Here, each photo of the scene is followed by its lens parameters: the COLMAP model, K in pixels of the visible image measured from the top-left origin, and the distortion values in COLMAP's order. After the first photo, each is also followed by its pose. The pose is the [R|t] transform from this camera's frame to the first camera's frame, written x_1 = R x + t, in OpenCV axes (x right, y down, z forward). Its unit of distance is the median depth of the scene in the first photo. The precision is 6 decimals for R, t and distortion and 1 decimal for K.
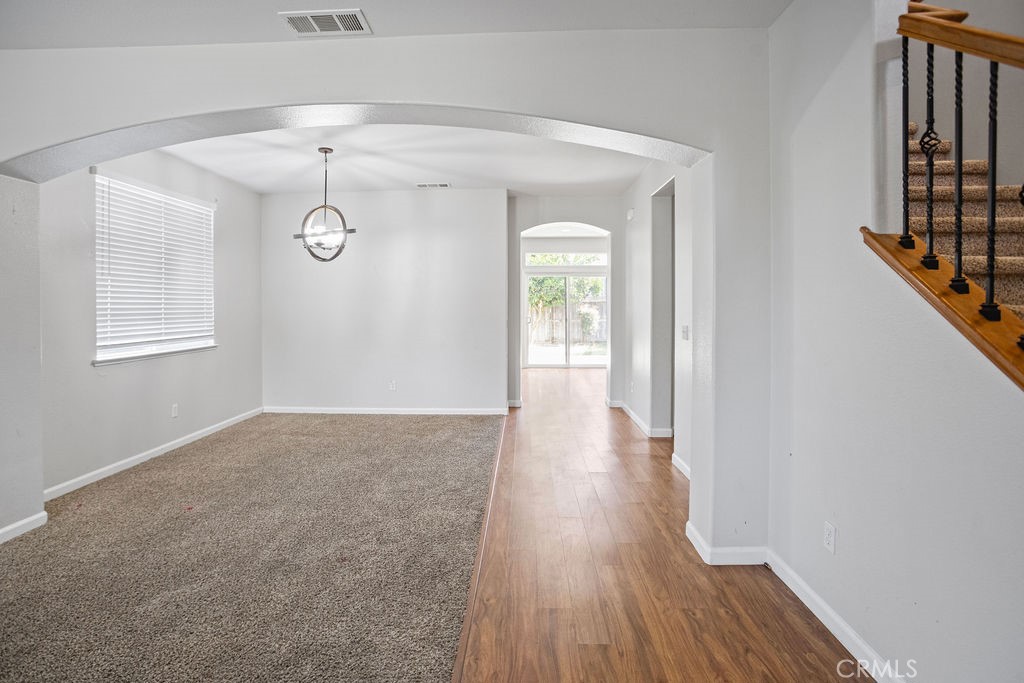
lens RADIAL K [[513.3, 0, 512.4], [0, 513.3, 306.3], [0, 0, 1]] dist [-0.081981, 0.024079]
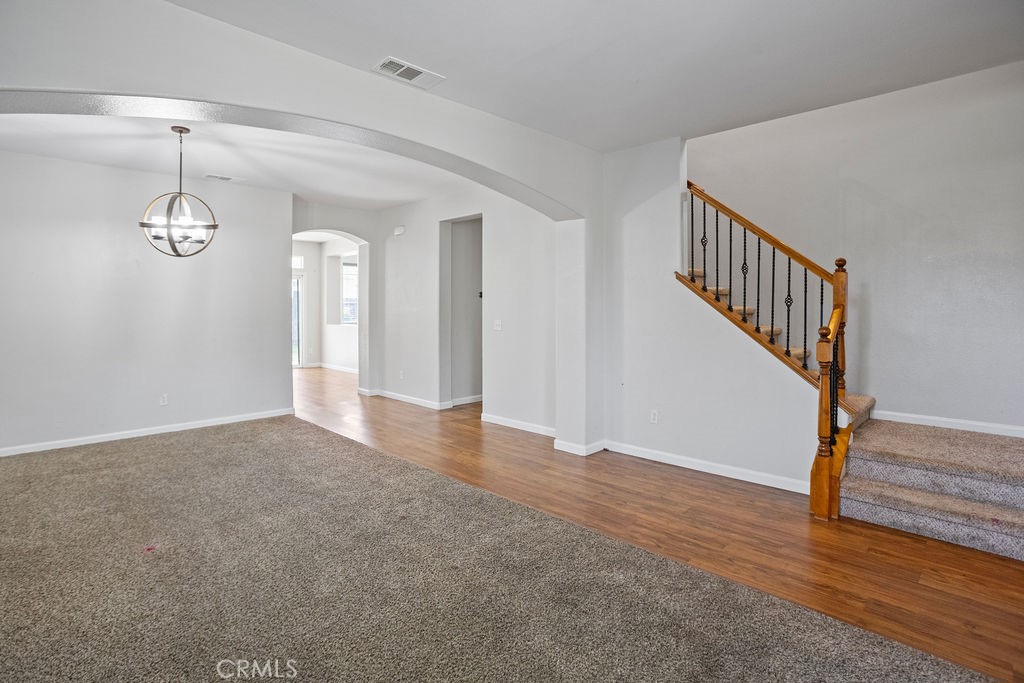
lens RADIAL K [[513.3, 0, 512.4], [0, 513.3, 306.3], [0, 0, 1]] dist [-0.081981, 0.024079]
pose [[0.677574, -0.000785, 0.735454, -0.622998], [0.002742, 0.999995, -0.001459, 0.000081], [-0.735450, 0.003005, 0.677573, -0.008201]]
